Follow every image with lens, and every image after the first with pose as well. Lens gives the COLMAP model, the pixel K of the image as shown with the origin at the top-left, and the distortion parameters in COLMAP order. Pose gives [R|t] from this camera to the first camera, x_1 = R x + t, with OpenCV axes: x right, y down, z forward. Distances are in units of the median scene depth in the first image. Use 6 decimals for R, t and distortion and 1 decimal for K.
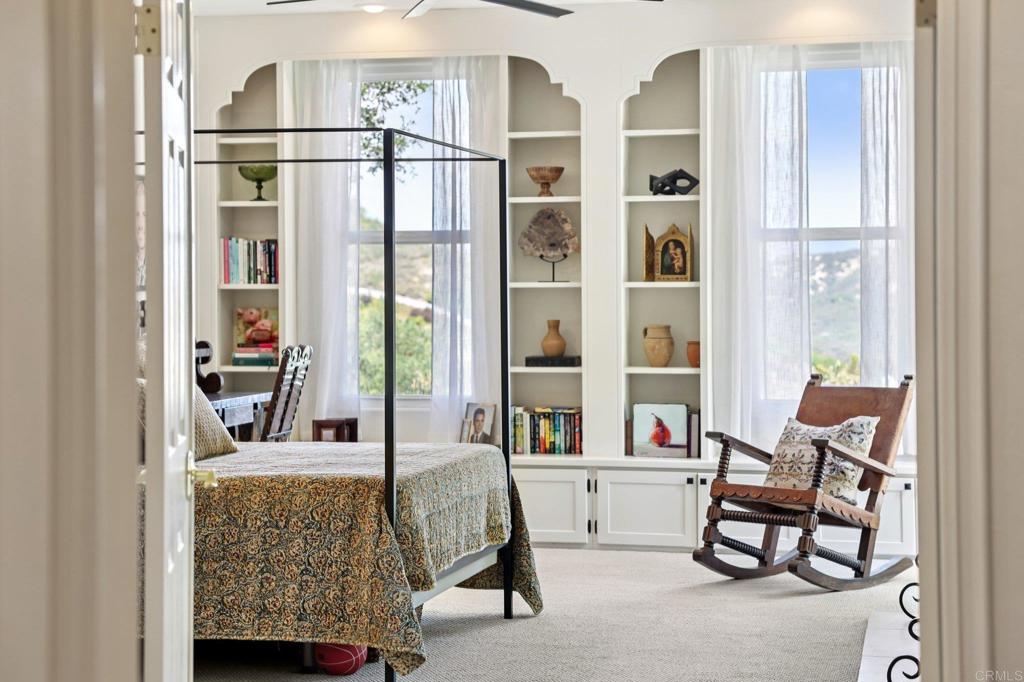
lens RADIAL K [[2075.9, 0, 511.9], [0, 2075.9, 338.6], [0, 0, 1]] dist [0.022274, 0.000000]
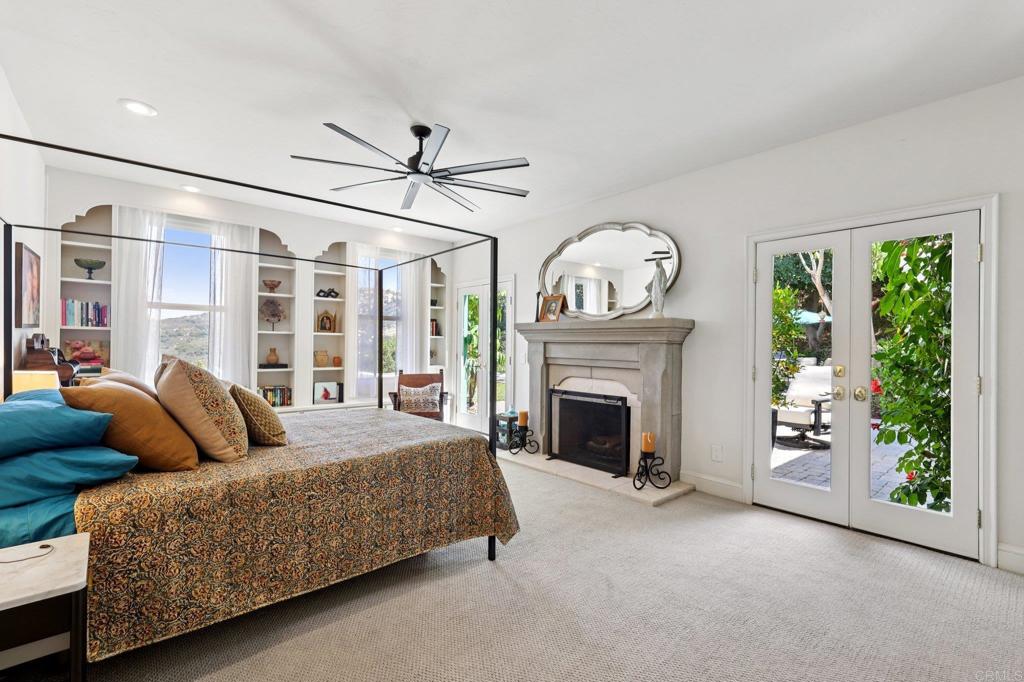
lens RADIAL K [[456.8, 0, 510.8], [0, 456.8, 348.1], [0, 0, 1]] dist [0.000817, -0.000554]
pose [[0.570742, 0.005249, 0.821113, -0.247341], [0.003495, 0.999955, -0.008822, -0.003557], [-0.821122, 0.007905, 0.570697, 0.504224]]
